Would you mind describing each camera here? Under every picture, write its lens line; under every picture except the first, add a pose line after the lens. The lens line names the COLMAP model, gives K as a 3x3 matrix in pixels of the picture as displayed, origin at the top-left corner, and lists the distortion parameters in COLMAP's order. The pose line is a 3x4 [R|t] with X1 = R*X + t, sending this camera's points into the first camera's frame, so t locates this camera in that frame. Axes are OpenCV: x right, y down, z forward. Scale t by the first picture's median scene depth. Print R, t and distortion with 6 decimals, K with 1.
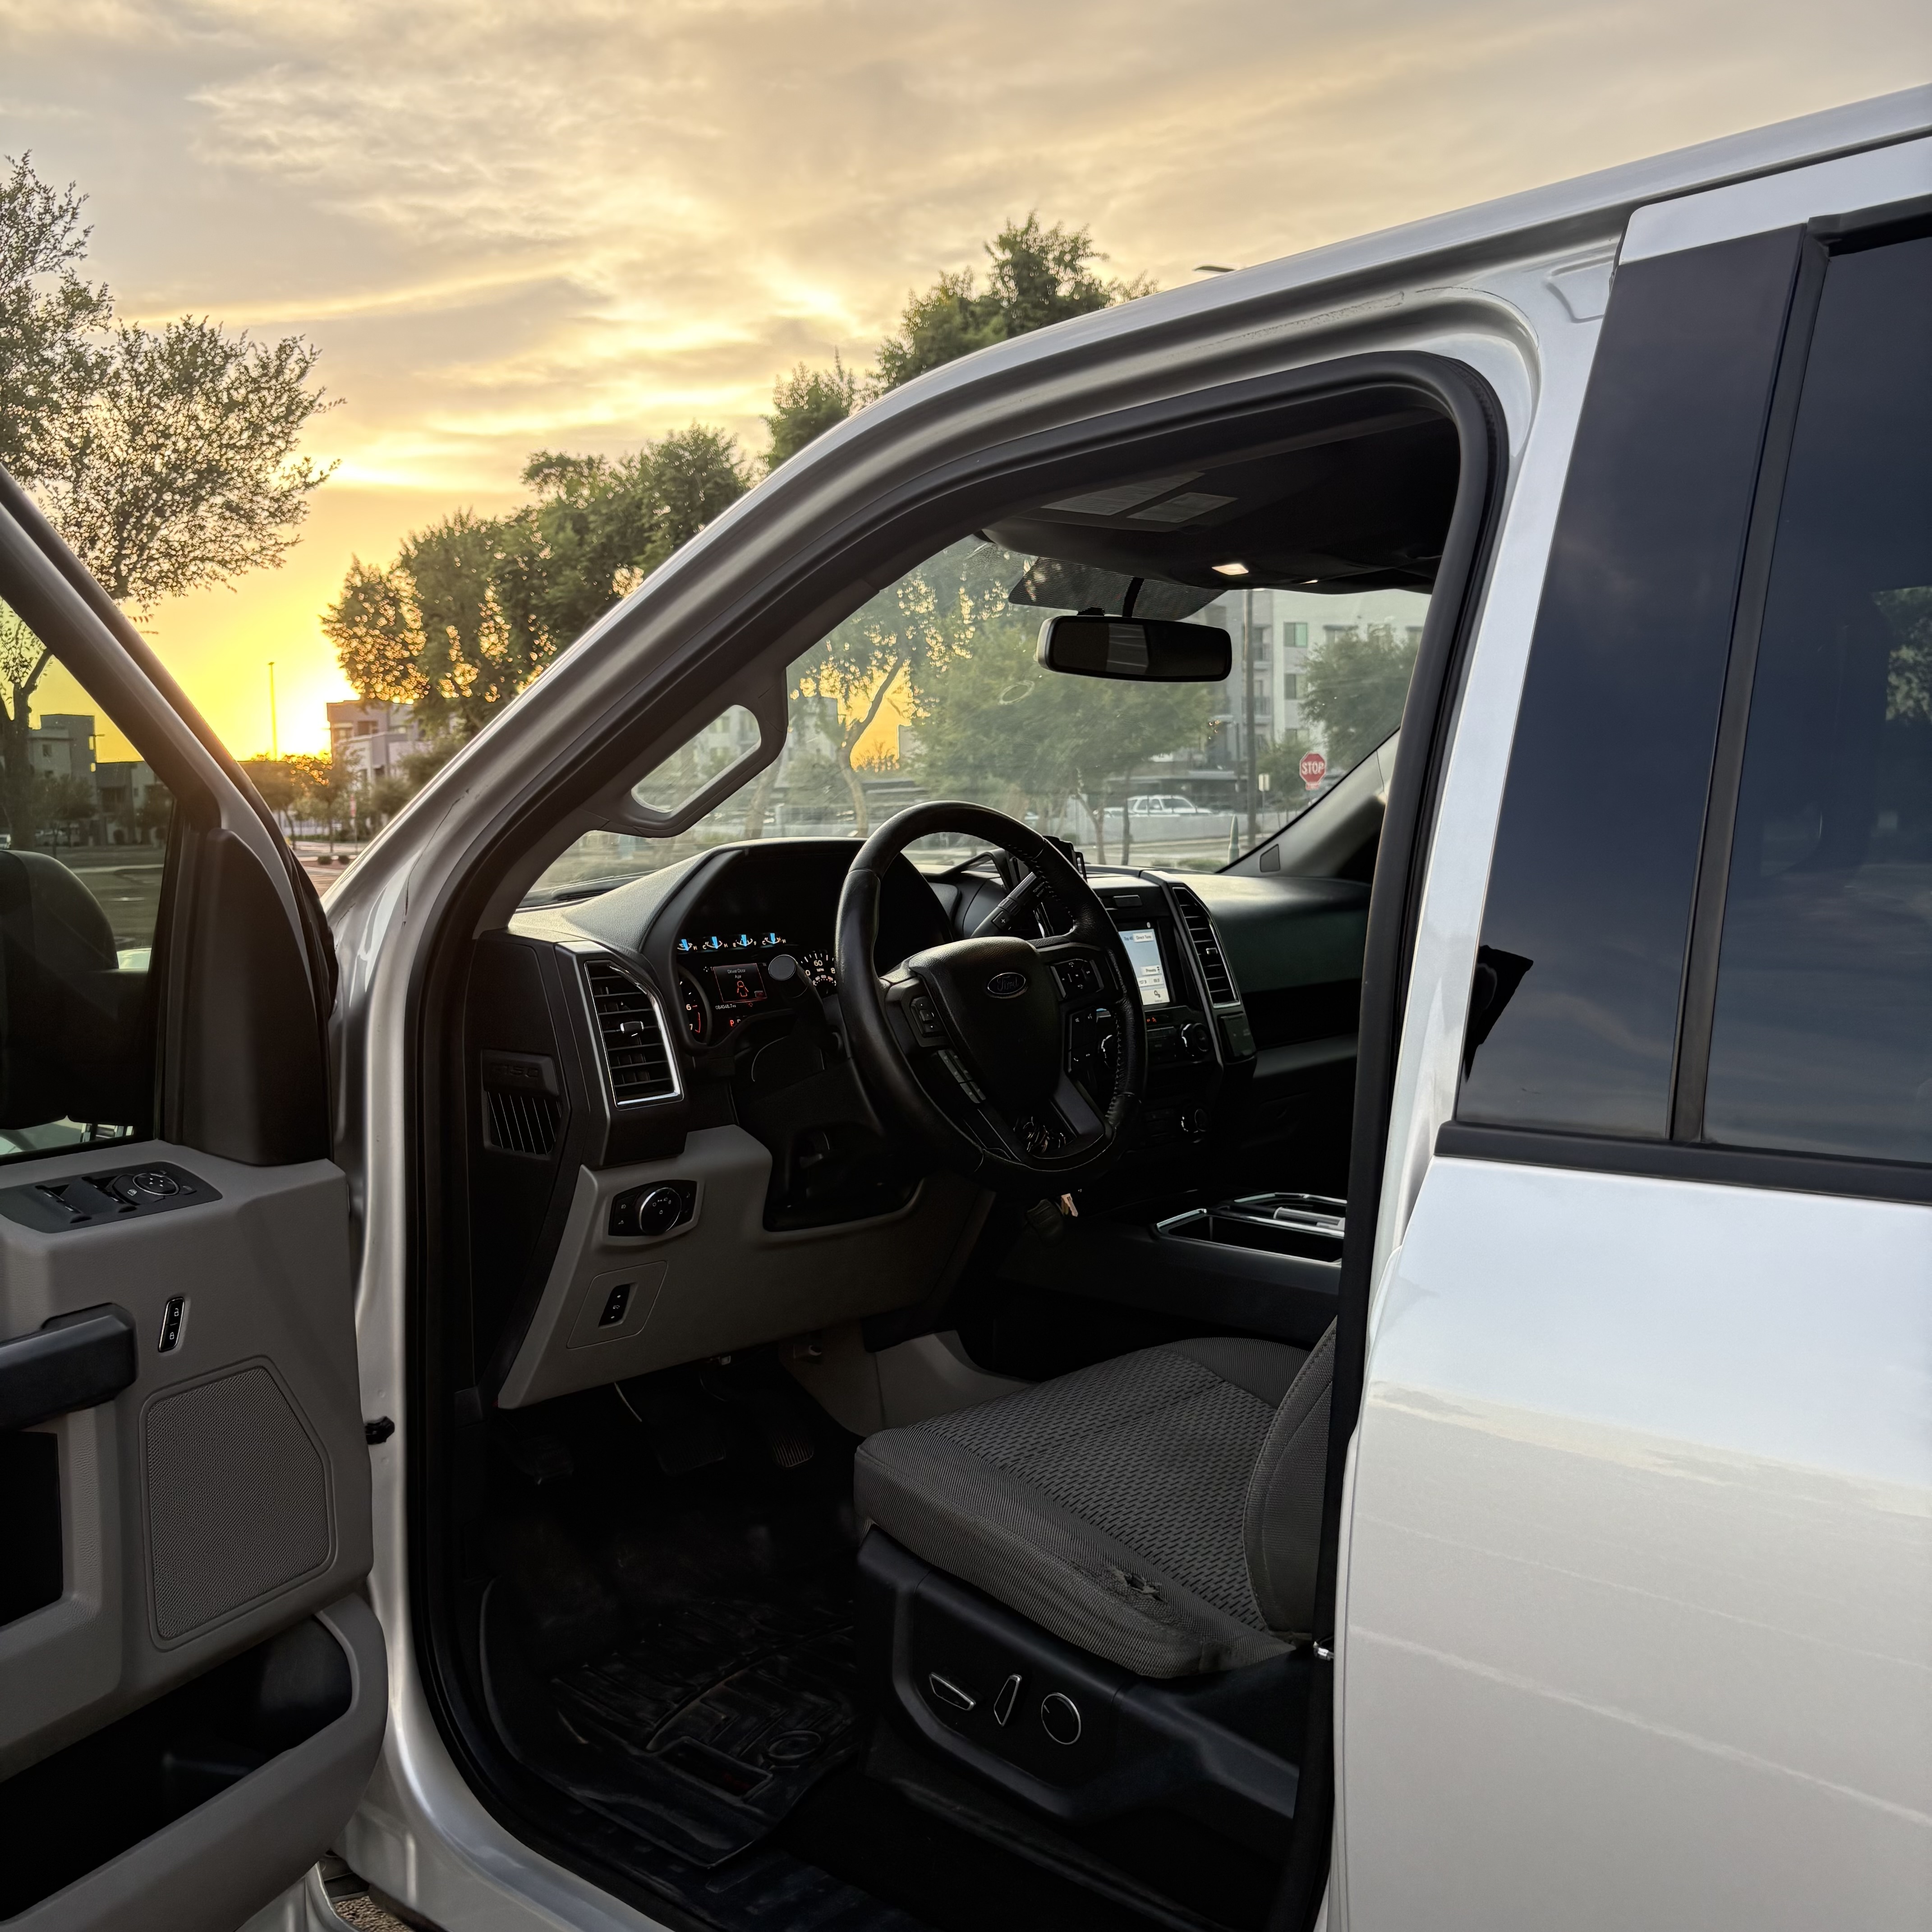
lens RADIAL K [[2073.5, 0, 969.2], [0, 2073.5, 956.0], [0, 0, 1]] dist [0.007981, 0.000000]
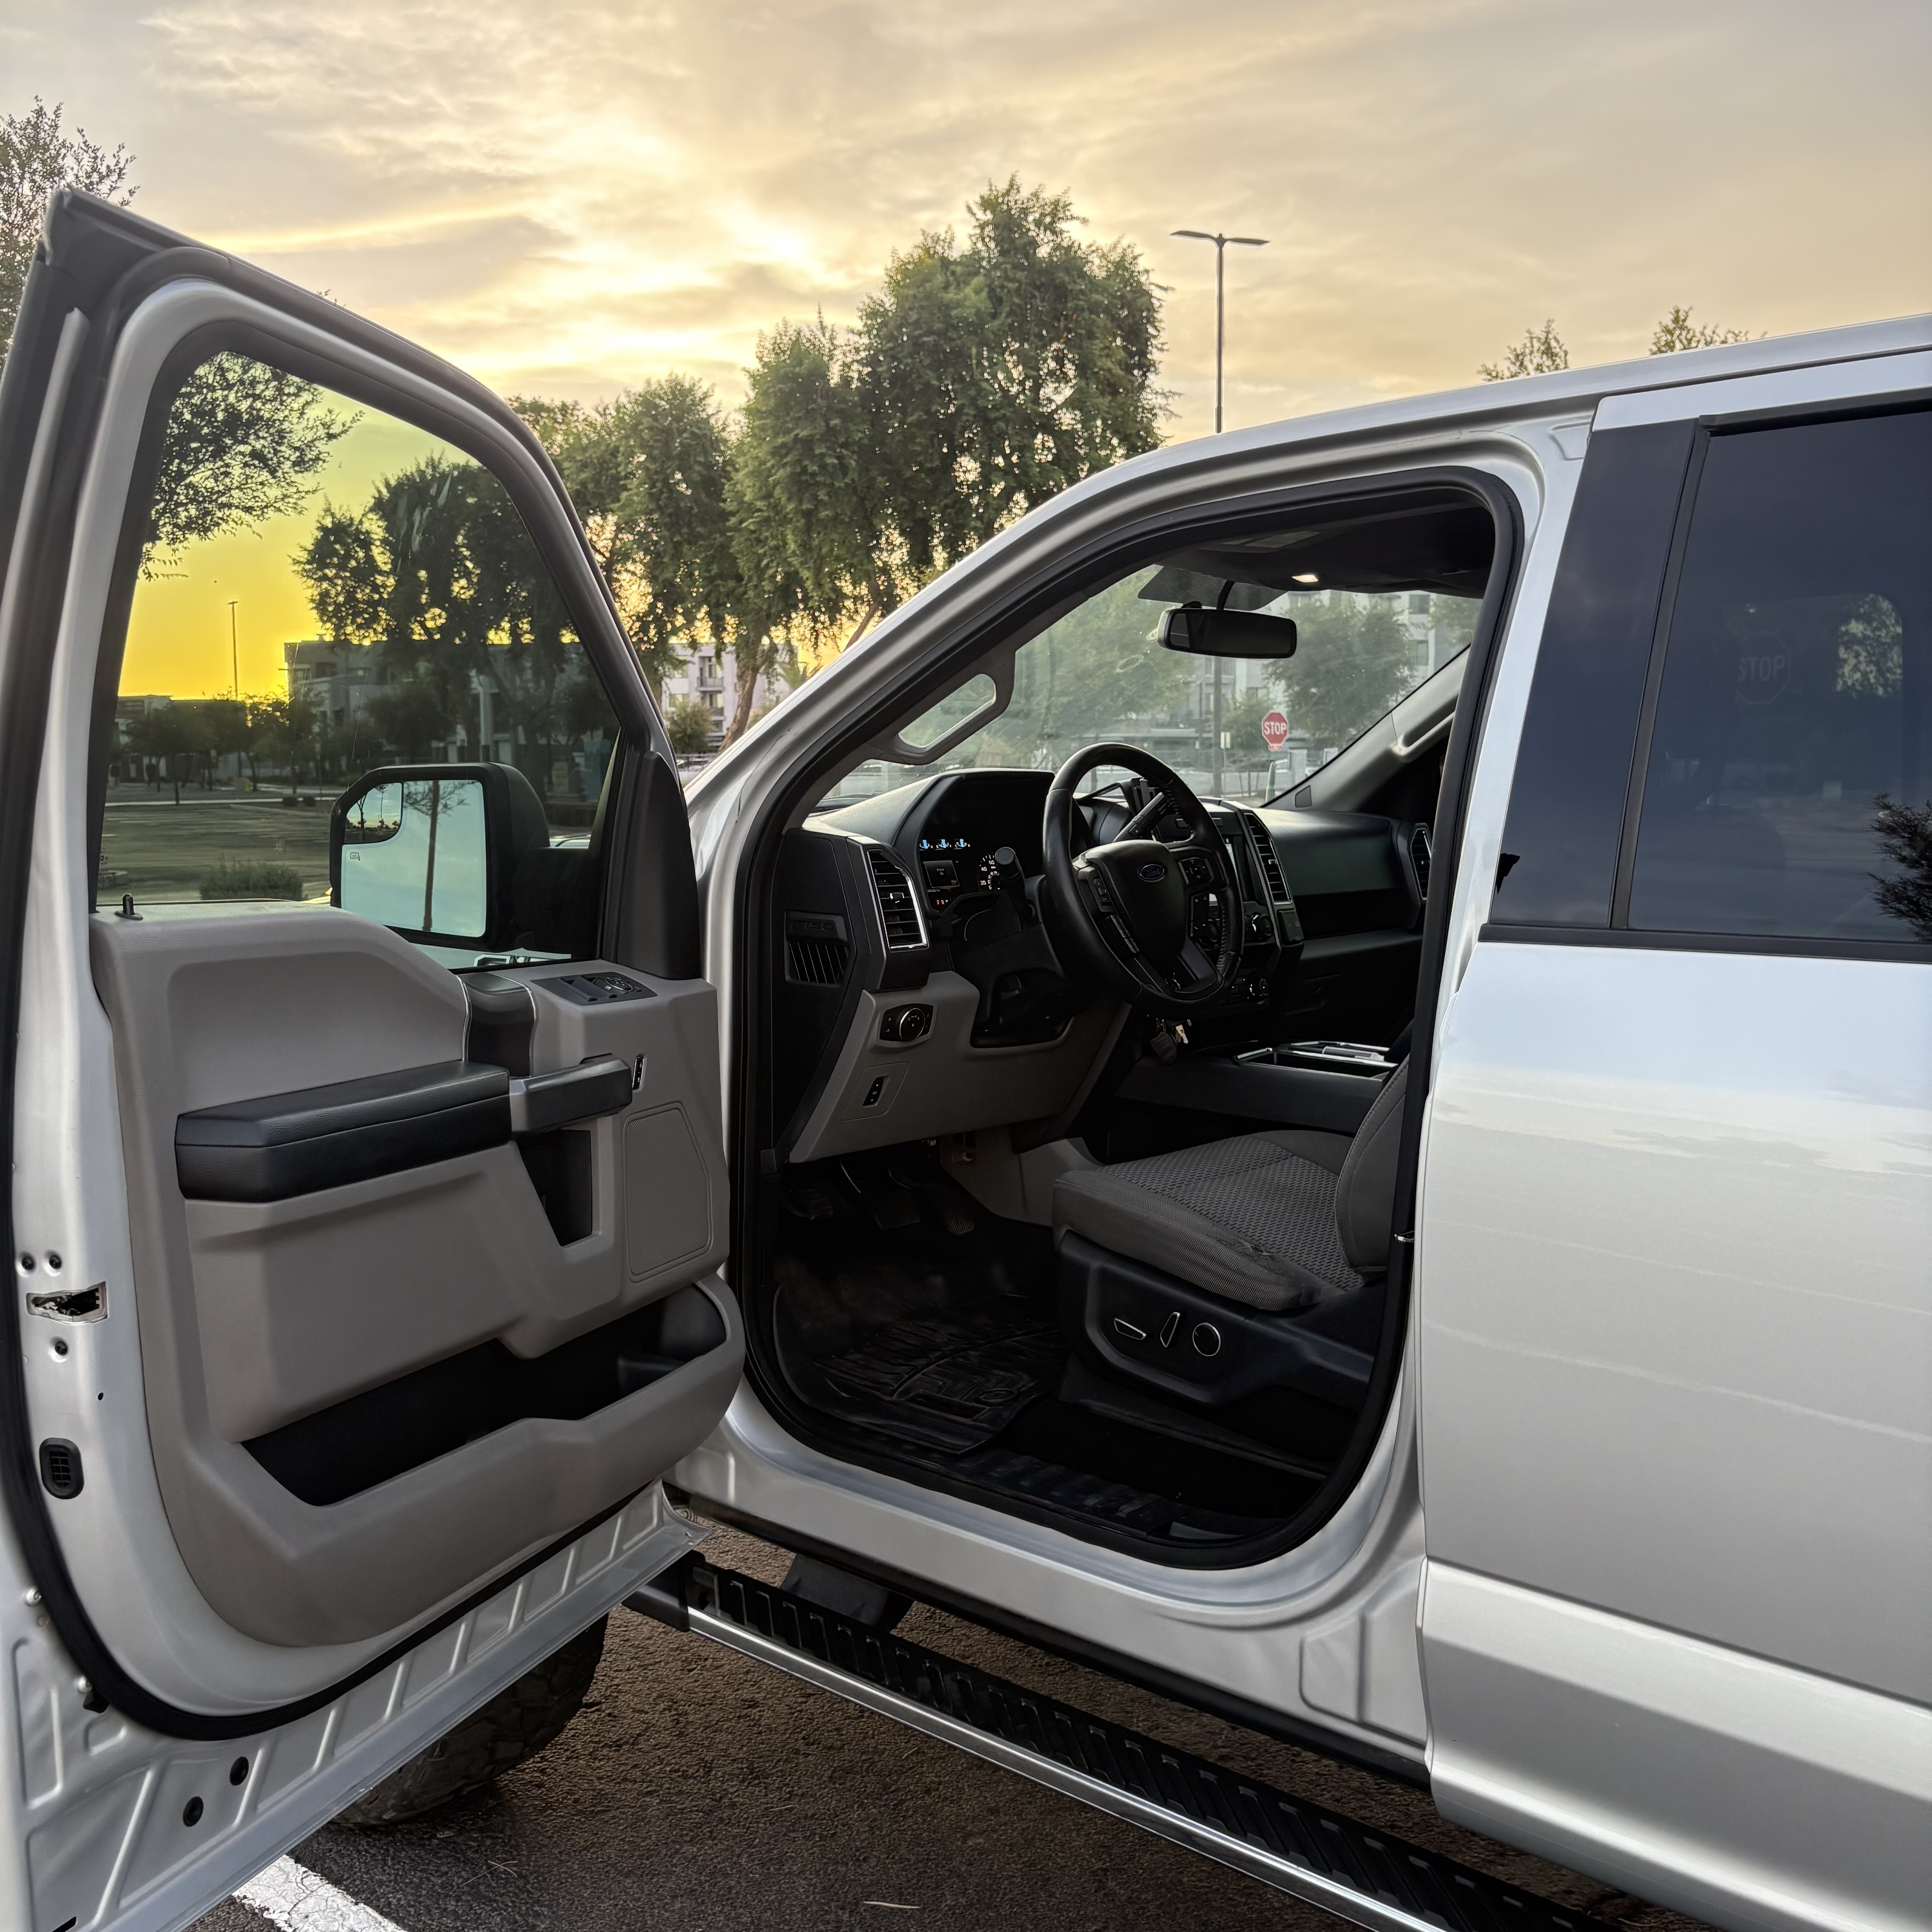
lens RADIAL K [[2073.5, 0, 968.9], [0, 2073.5, 960.2], [0, 0, 1]] dist [0.007981, 0.000000]
pose [[0.999601, 0.017019, 0.022524, -0.017834], [-0.017554, 0.999564, 0.023759, 0.005464], [-0.022110, -0.024145, 0.999464, -0.054524]]
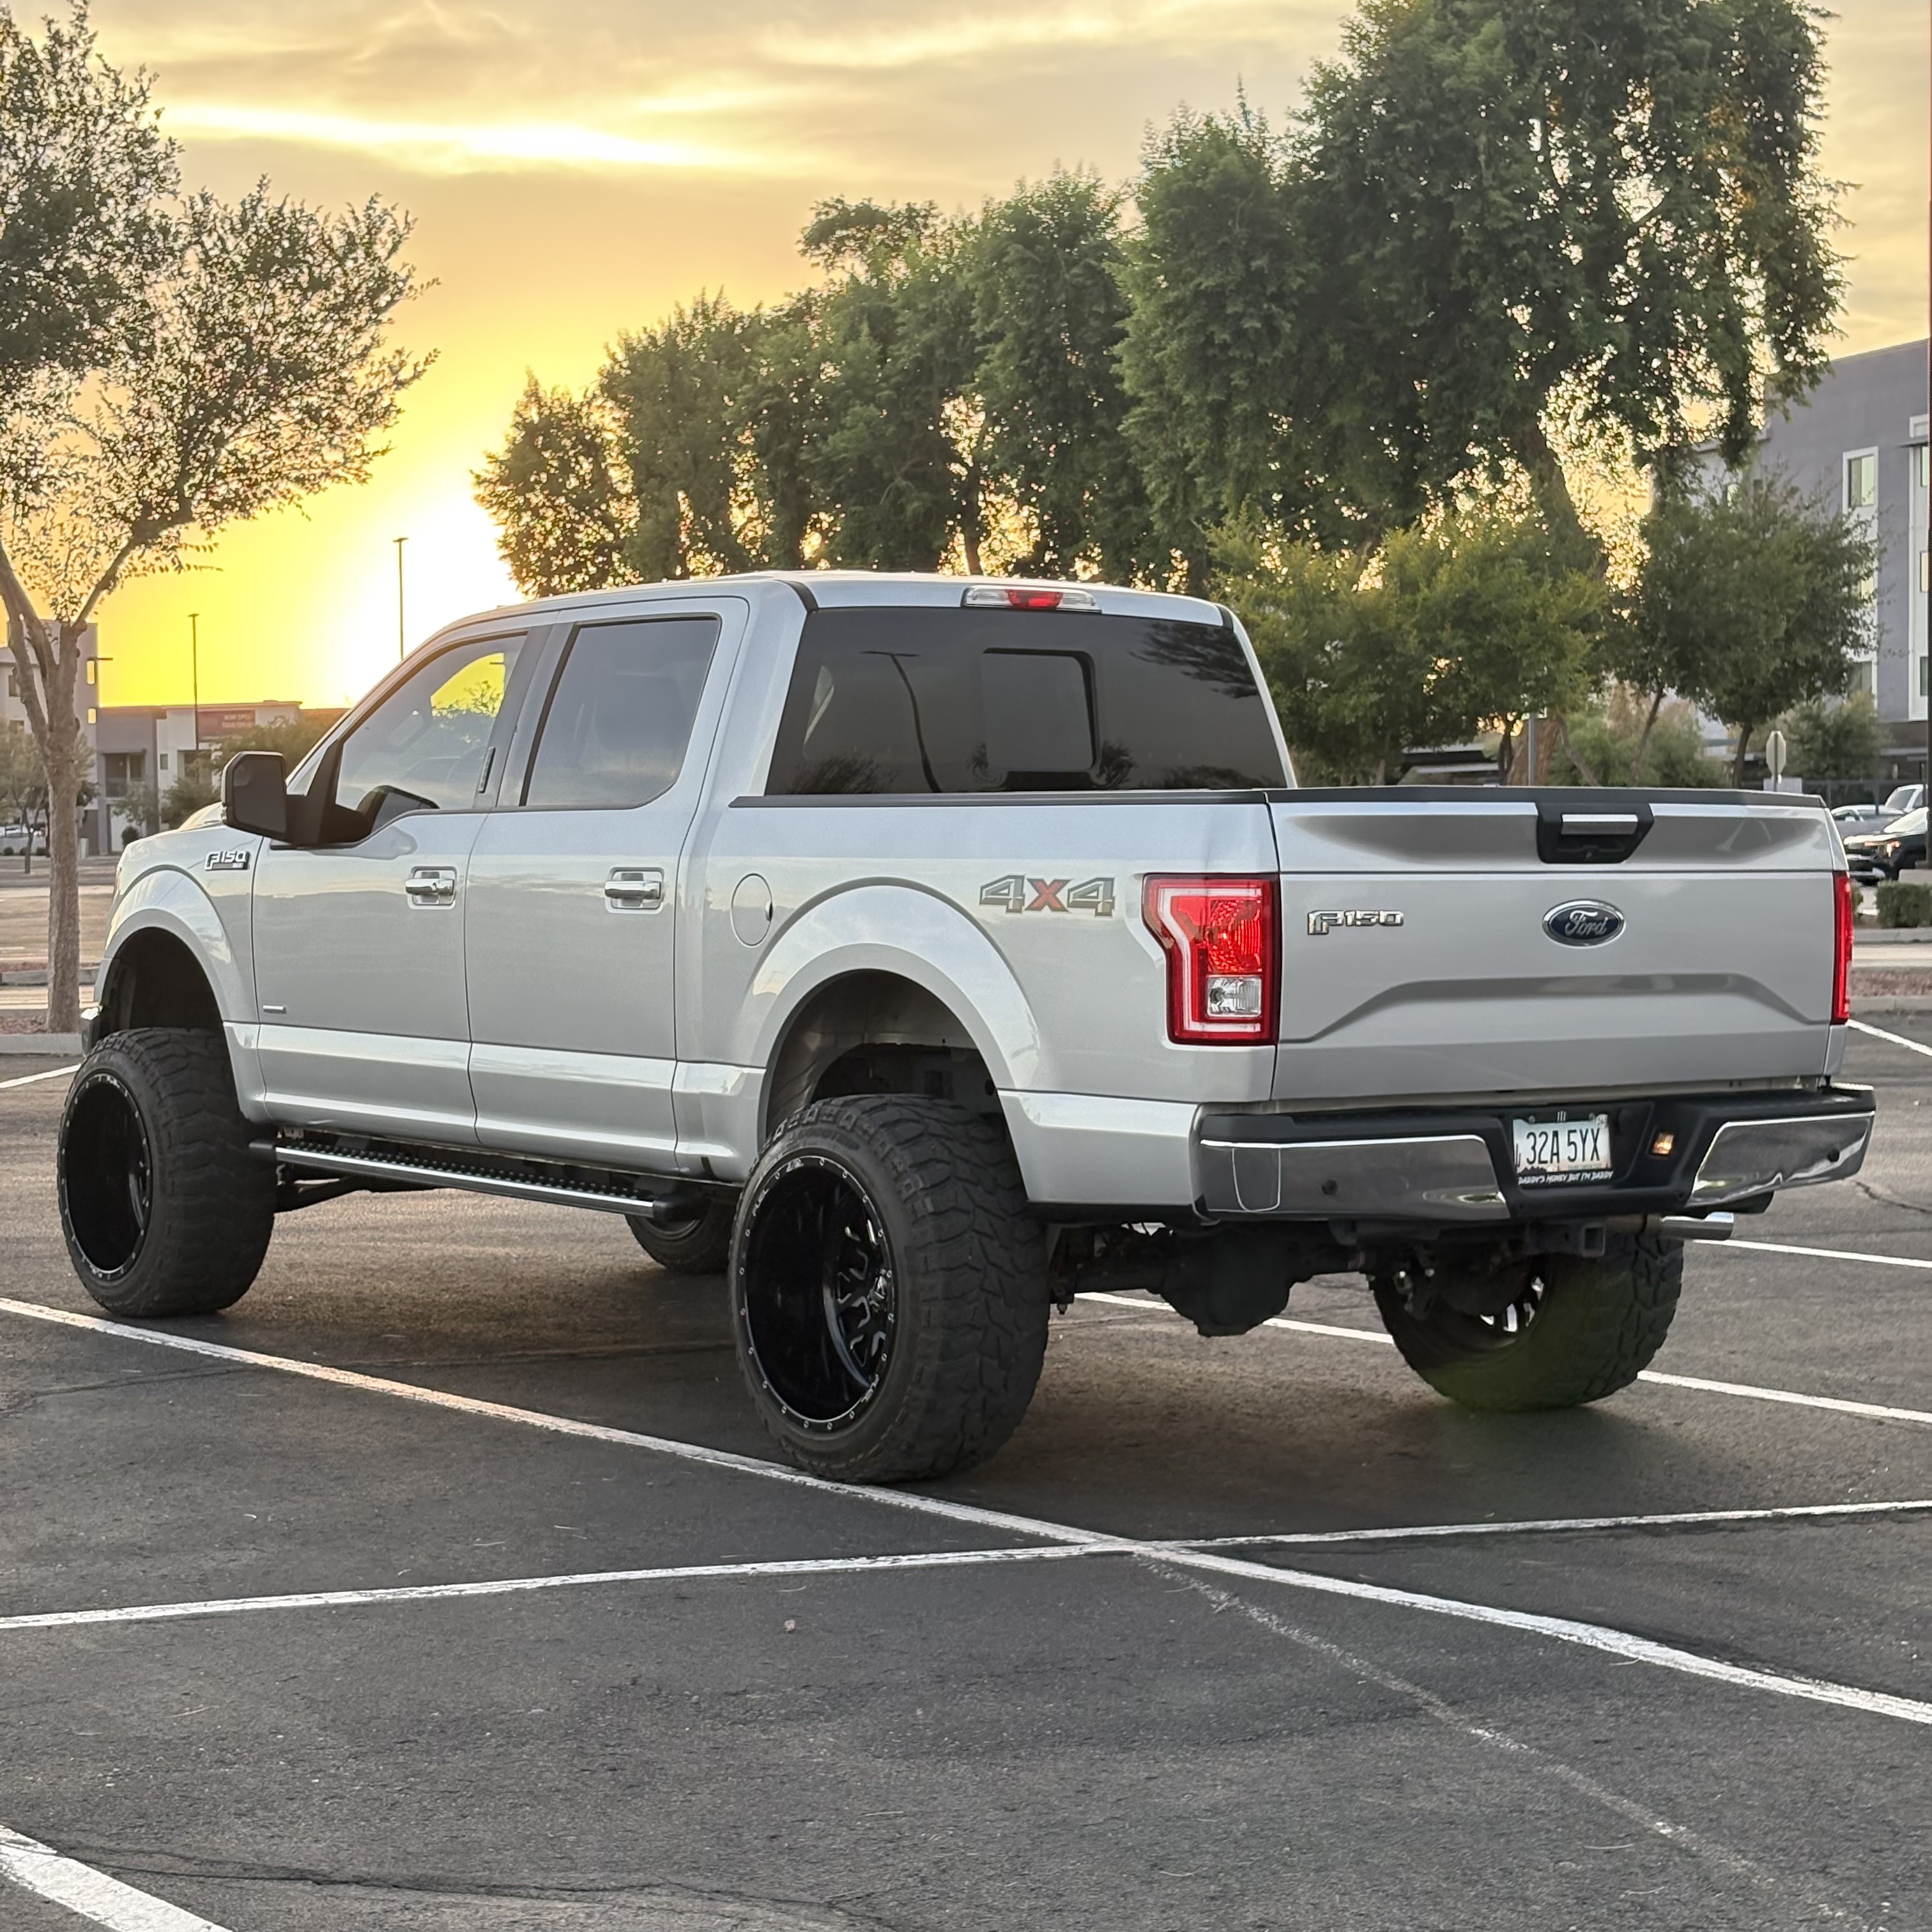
lens RADIAL K [[4123.1, 0, 962.4], [0, 4123.1, 967.0], [0, 0, 1]] dist [0.137521, 0.000000]
pose [[0.981874, 0.021613, -0.188301, 0.225113], [-0.027974, 0.999122, -0.031188, 0.052783], [0.187461, 0.035891, 0.981616, -0.591820]]
